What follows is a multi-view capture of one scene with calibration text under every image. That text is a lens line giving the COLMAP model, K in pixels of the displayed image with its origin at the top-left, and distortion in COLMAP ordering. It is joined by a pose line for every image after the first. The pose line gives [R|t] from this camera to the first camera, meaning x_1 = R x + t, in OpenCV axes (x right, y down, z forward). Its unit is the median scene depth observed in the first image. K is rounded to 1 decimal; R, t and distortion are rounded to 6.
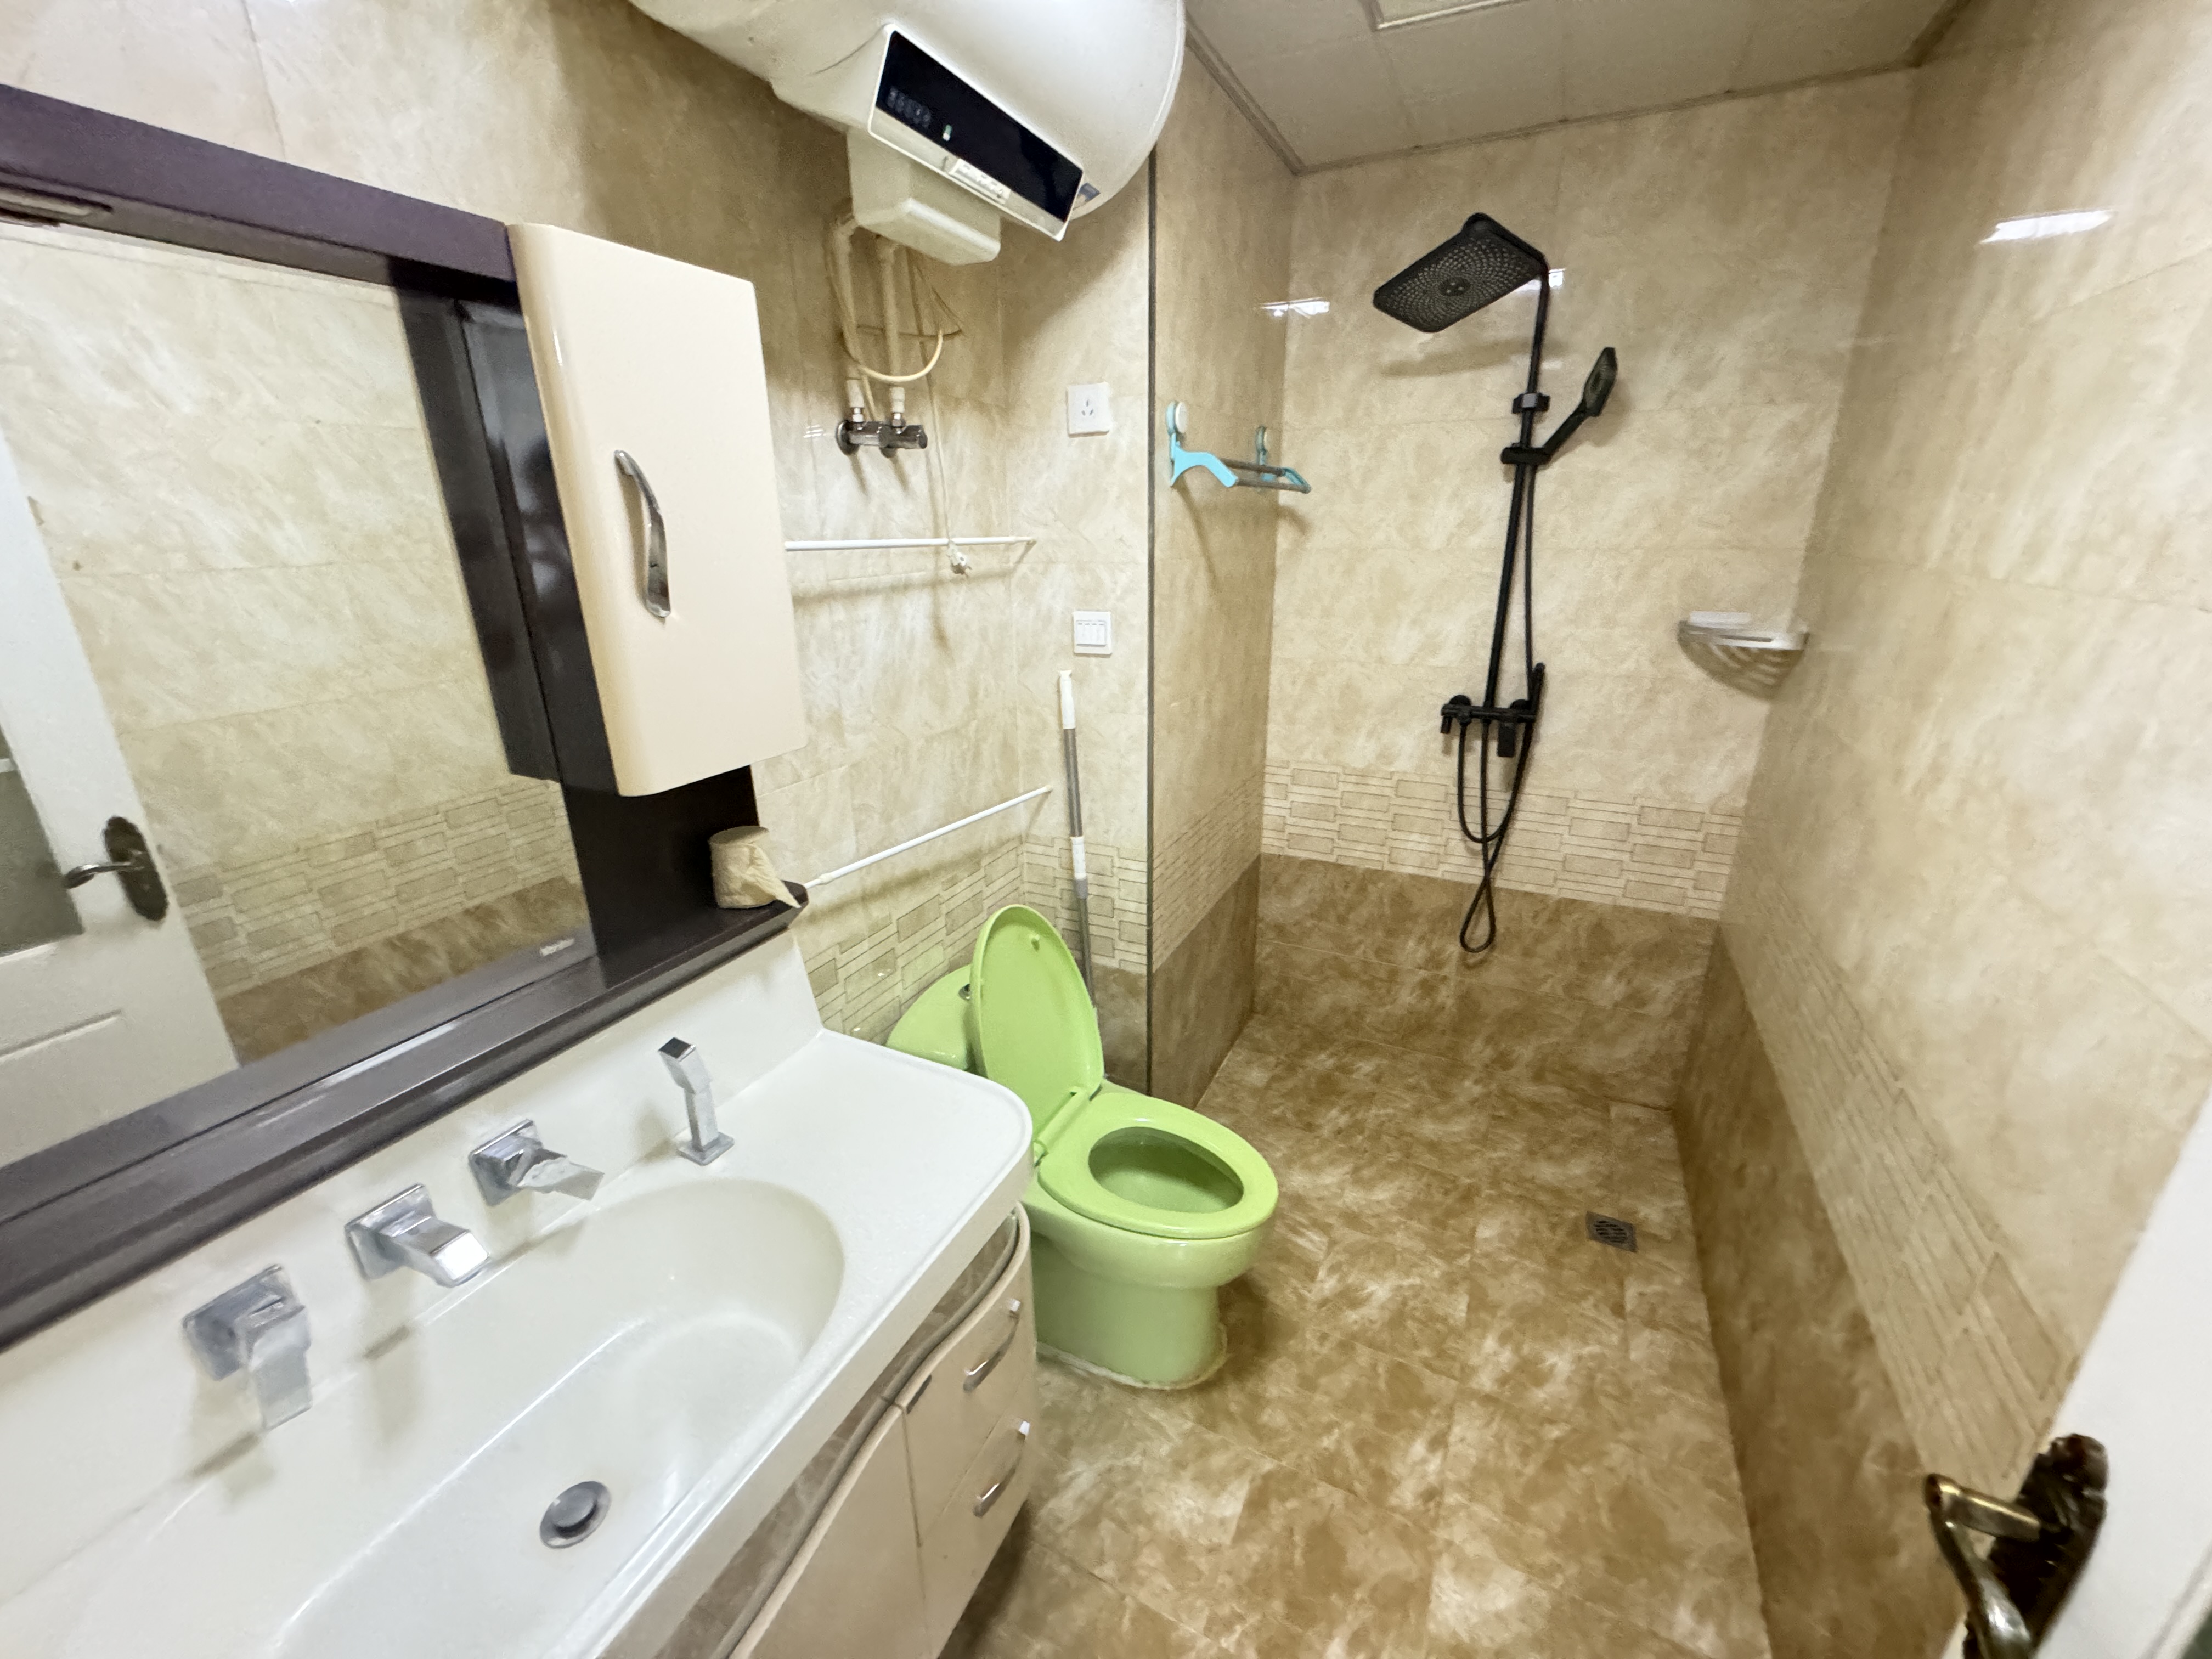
lens RADIAL K [[881.7, 0, 1109.4], [0, 881.7, 829.8], [0, 0, 1]] dist [0.000550, 0.000216]
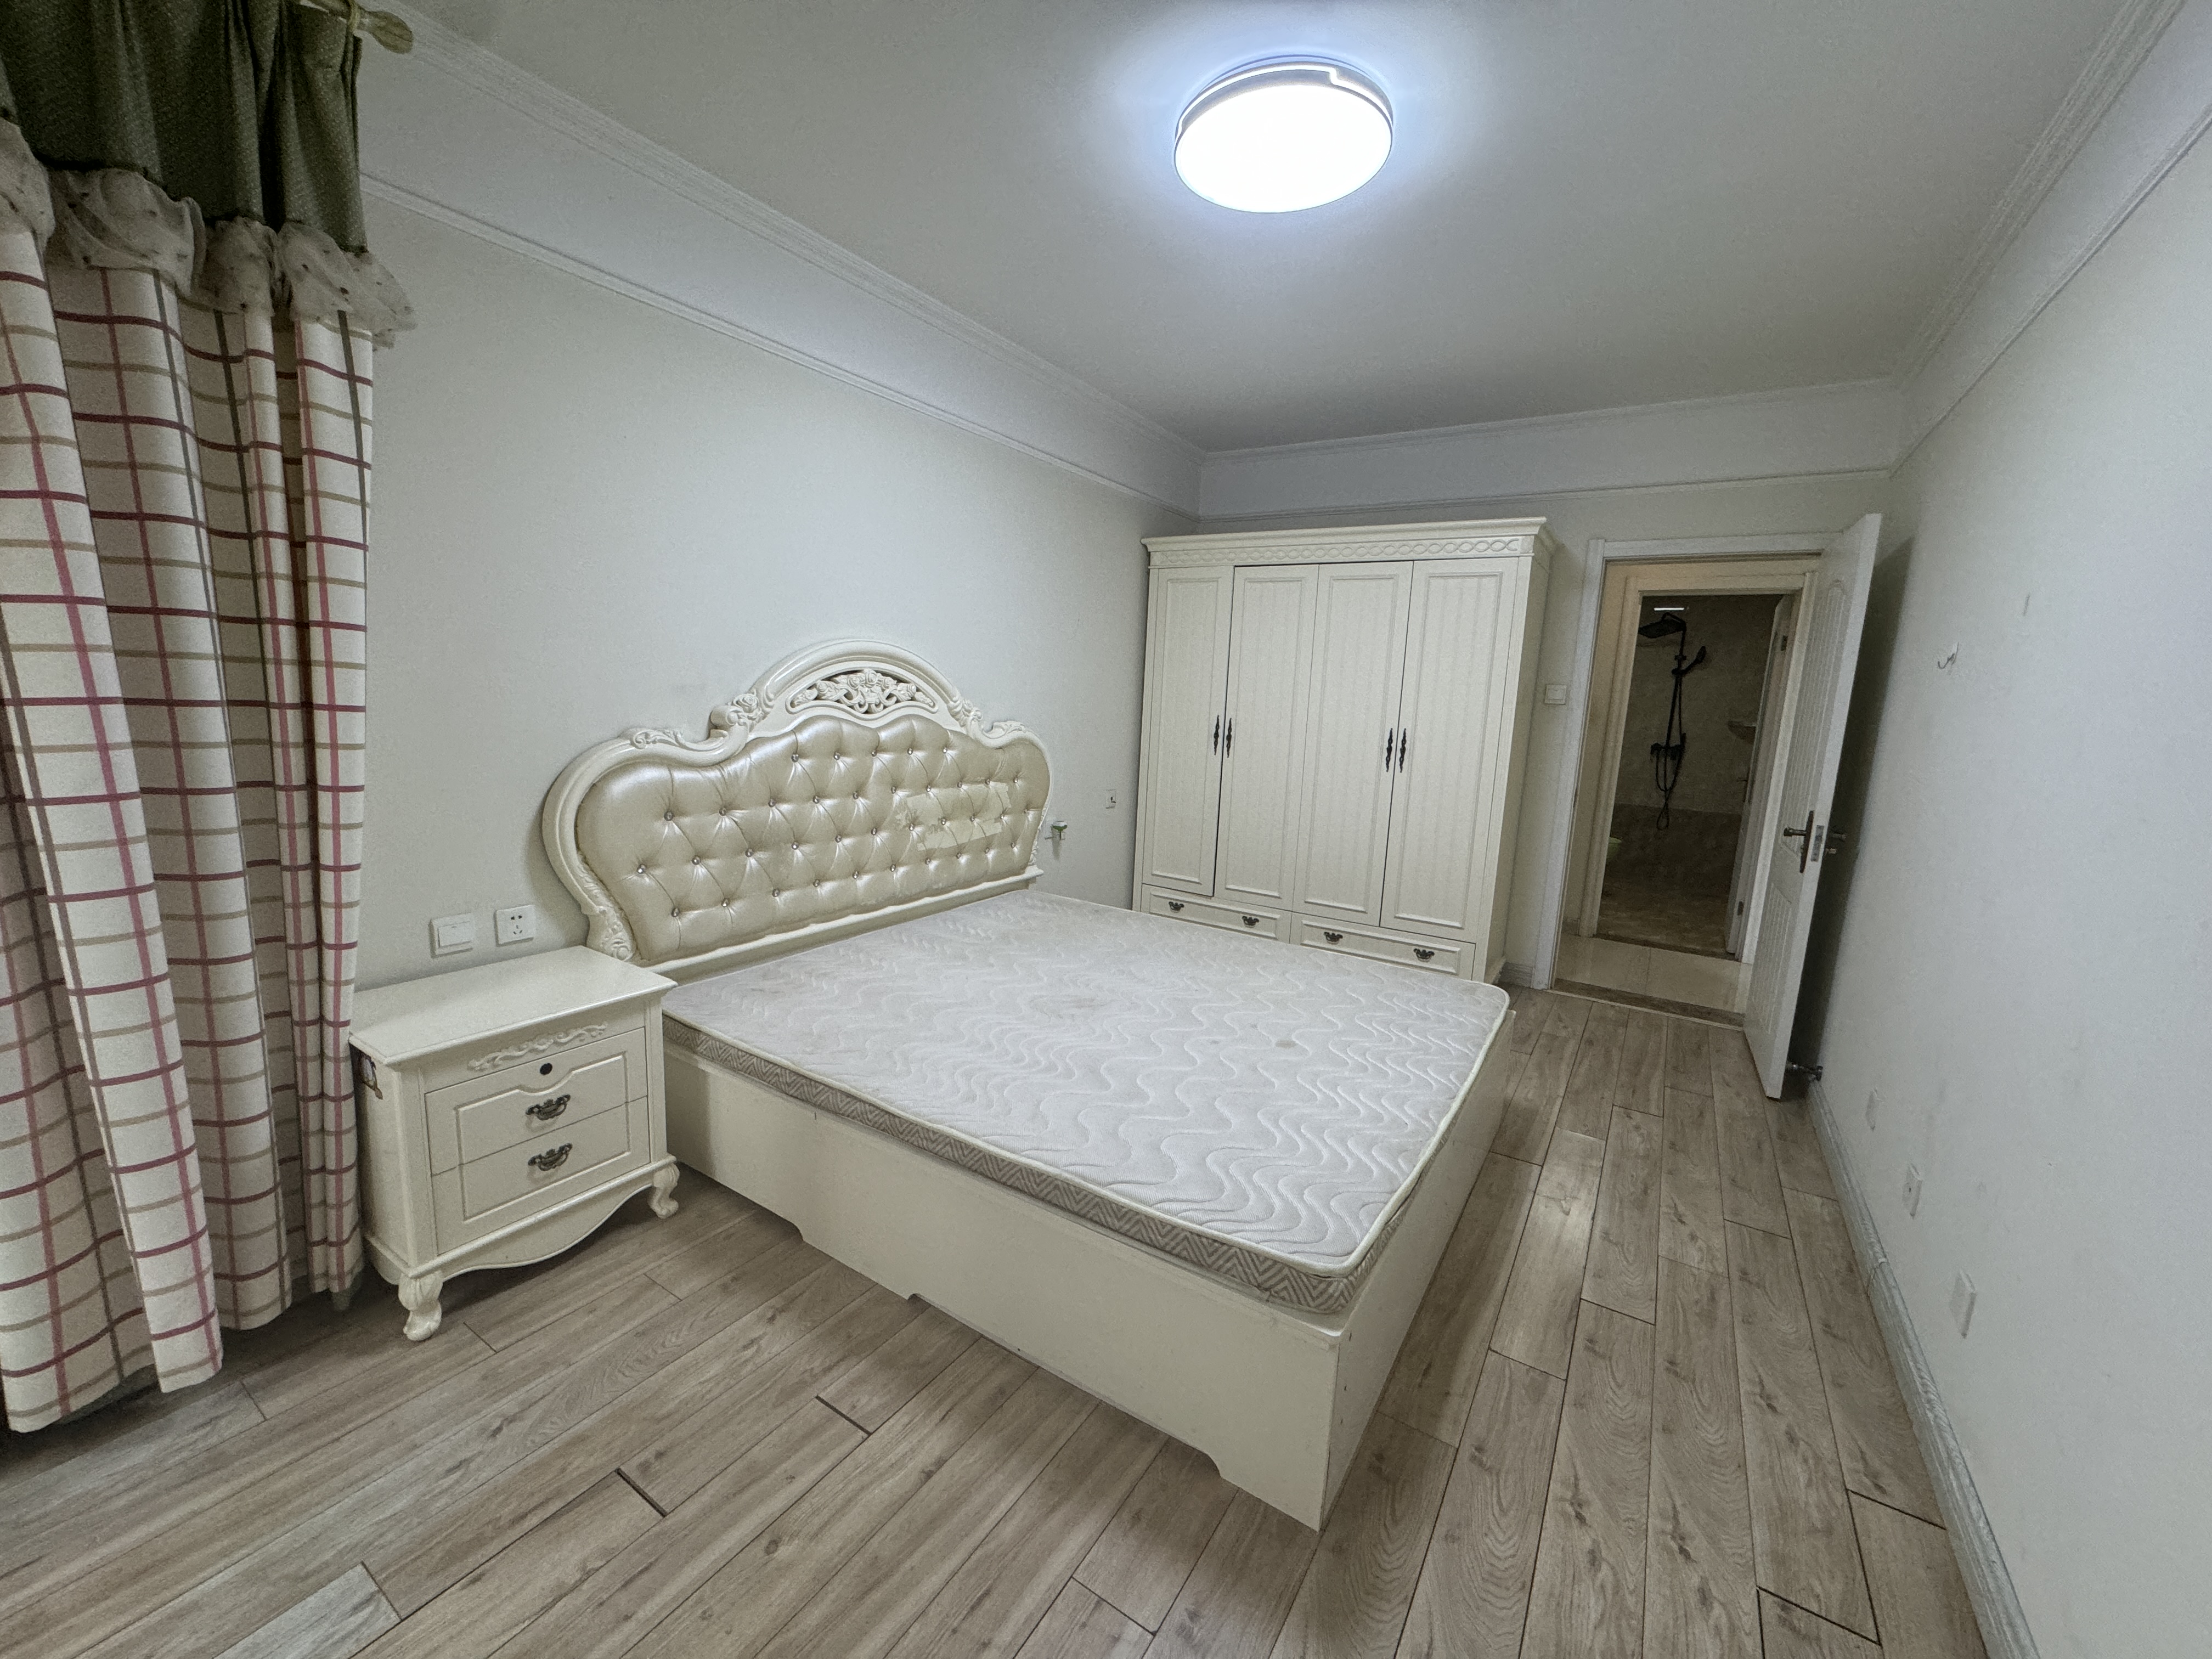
lens RADIAL K [[881.7, 0, 1100.2], [0, 881.7, 832.0], [0, 0, 1]] dist [0.000550, 0.000216]
pose [[0.990476, 0.068613, -0.119370, -1.196419], [-0.087221, 0.983514, -0.158405, 0.849458], [0.106534, 0.167308, 0.980132, -2.287727]]
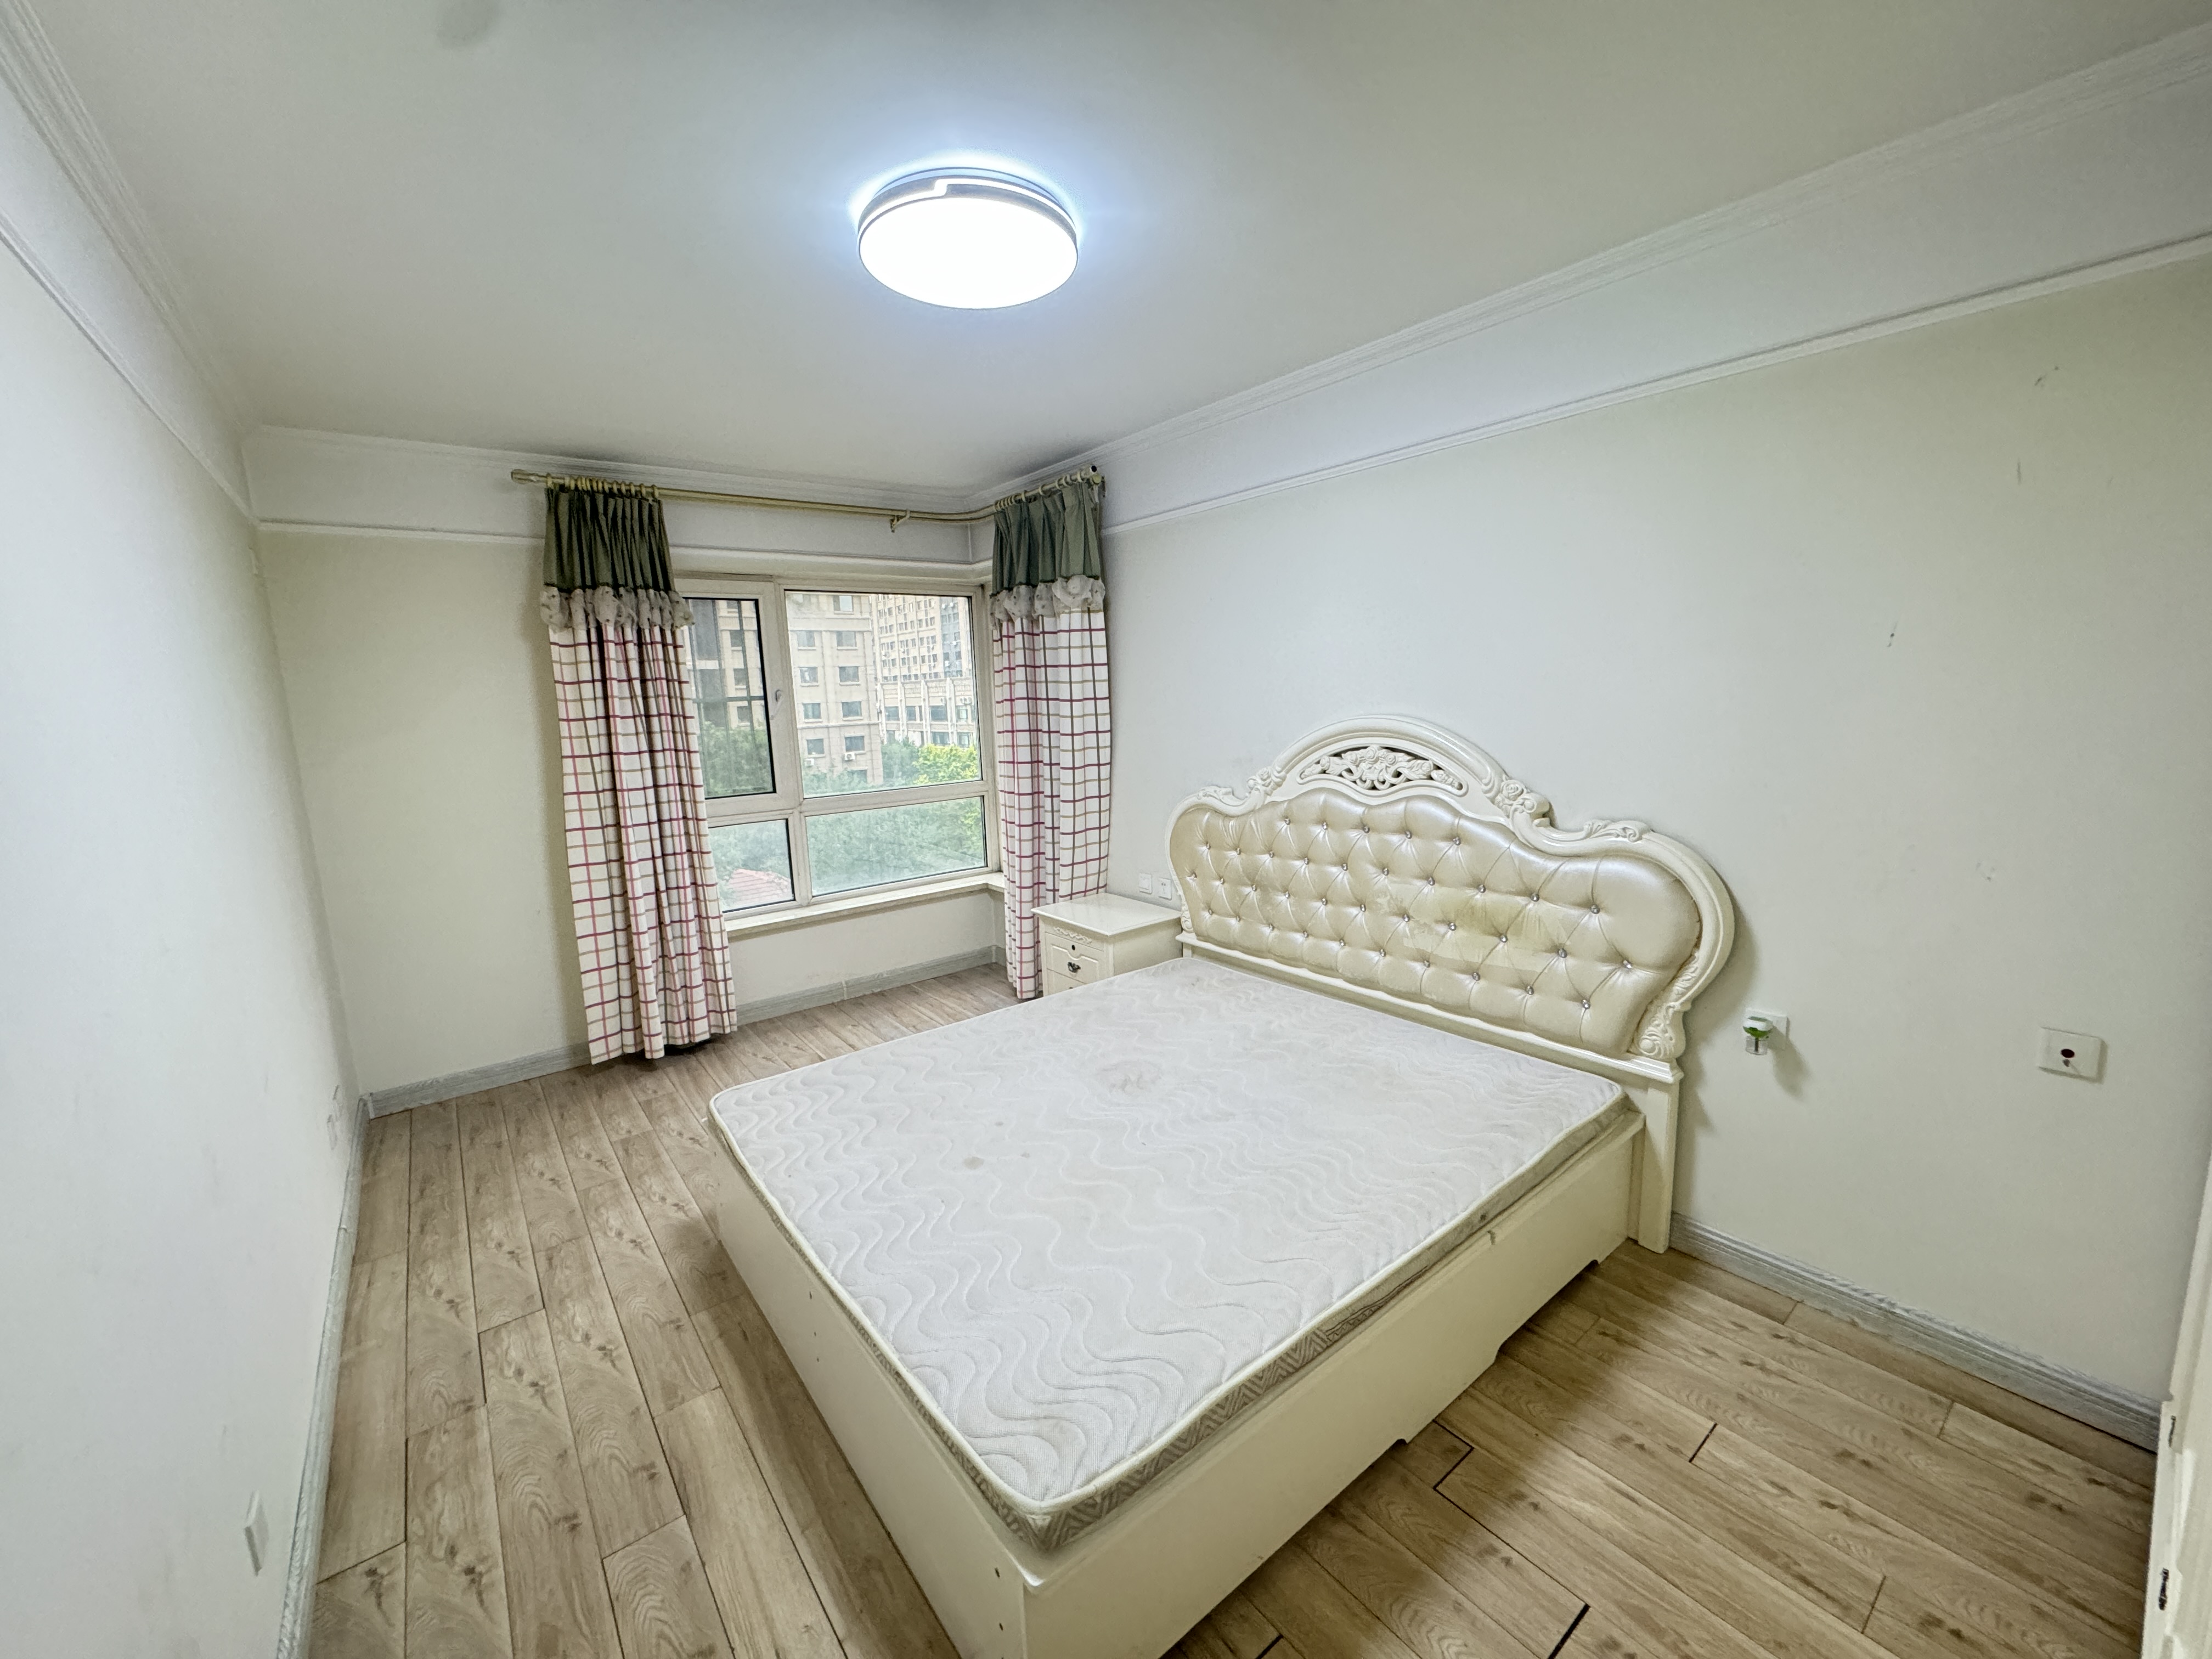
lens RADIAL K [[881.7, 0, 1104.1], [0, 881.7, 836.2], [0, 0, 1]] dist [0.000550, 0.000216]
pose [[-0.442918, 0.168653, -0.880556, 2.377547], [-0.249846, 0.920023, 0.301884, -1.697835], [0.861046, 0.353713, -0.365358, 3.752596]]
